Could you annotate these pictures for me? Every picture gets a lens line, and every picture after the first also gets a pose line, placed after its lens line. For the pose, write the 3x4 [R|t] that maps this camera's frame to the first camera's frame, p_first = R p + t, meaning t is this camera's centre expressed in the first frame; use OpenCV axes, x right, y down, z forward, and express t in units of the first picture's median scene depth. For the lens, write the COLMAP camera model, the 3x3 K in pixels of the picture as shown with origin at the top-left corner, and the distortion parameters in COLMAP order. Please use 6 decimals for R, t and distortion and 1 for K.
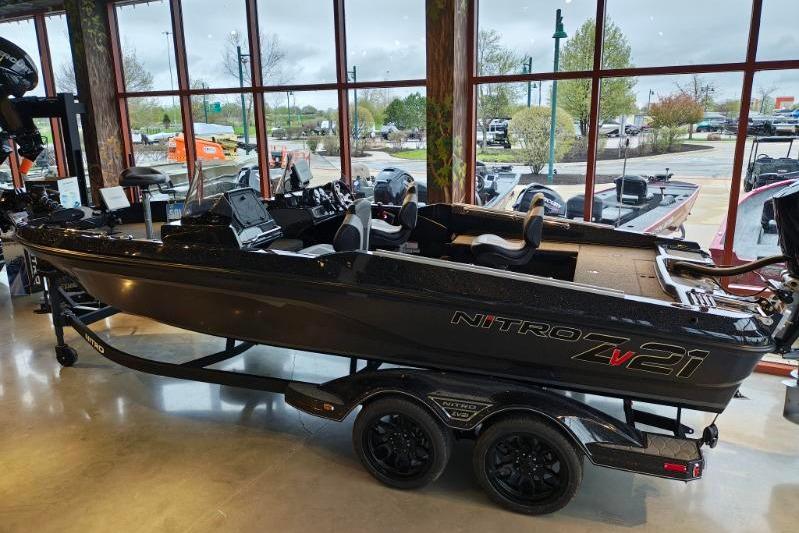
lens RADIAL K [[602.1, 0, 360.6], [0, 602.1, 266.3], [0, 0, 1]] dist [-0.002168, 0.001894]
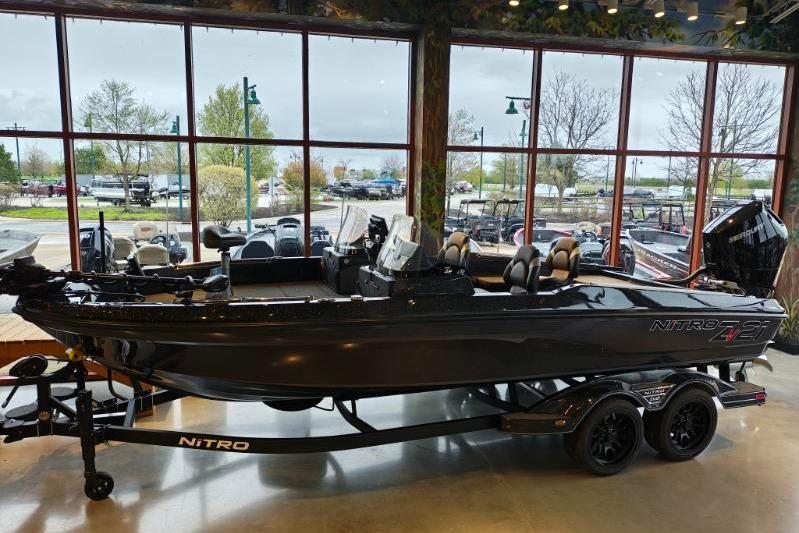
lens RADIAL K [[602.1, 0, 360.6], [0, 602.1, 266.3], [0, 0, 1]] dist [-0.002168, 0.001894]
pose [[0.753523, -0.061634, 0.654526, -0.709537], [0.124216, 0.991010, -0.049685, -0.036678], [-0.645580, 0.118742, 0.754405, 0.224527]]
